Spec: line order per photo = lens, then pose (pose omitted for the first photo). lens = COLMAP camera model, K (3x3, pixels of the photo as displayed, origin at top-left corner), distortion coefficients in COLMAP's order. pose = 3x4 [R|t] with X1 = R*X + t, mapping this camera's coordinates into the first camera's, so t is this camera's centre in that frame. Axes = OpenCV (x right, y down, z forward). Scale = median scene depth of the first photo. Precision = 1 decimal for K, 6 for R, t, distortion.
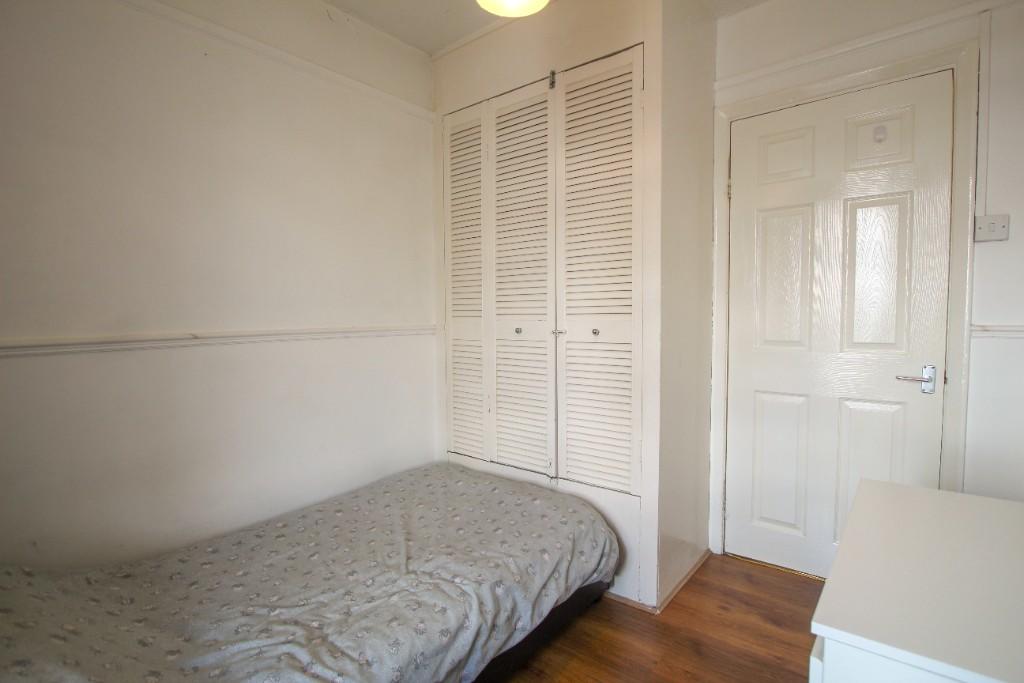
lens RADIAL K [[513.3, 0, 512.0], [0, 513.3, 341.5], [0, 0, 1]] dist [0.000847, 0.000127]
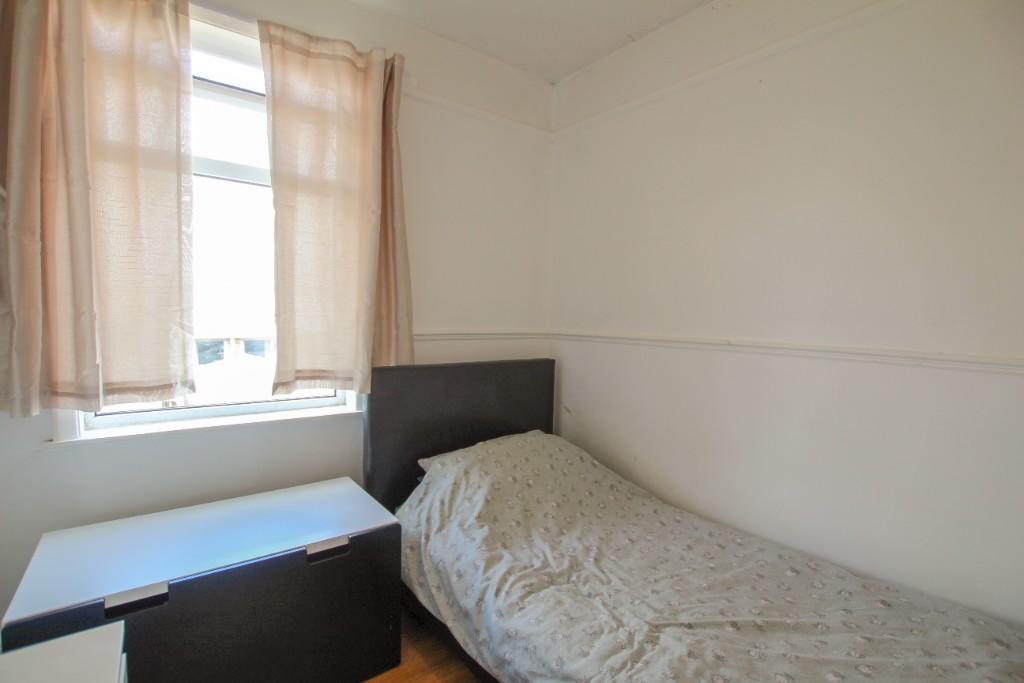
lens RADIAL K [[482.3, 0, 515.6], [0, 482.3, 339.0], [0, 0, 1]] dist [-0.000853, -0.000148]
pose [[-0.243240, 0.055512, -0.968376, 0.620552], [-0.061894, 0.995438, 0.072610, -0.078770], [0.967989, 0.077598, -0.238695, 0.930070]]
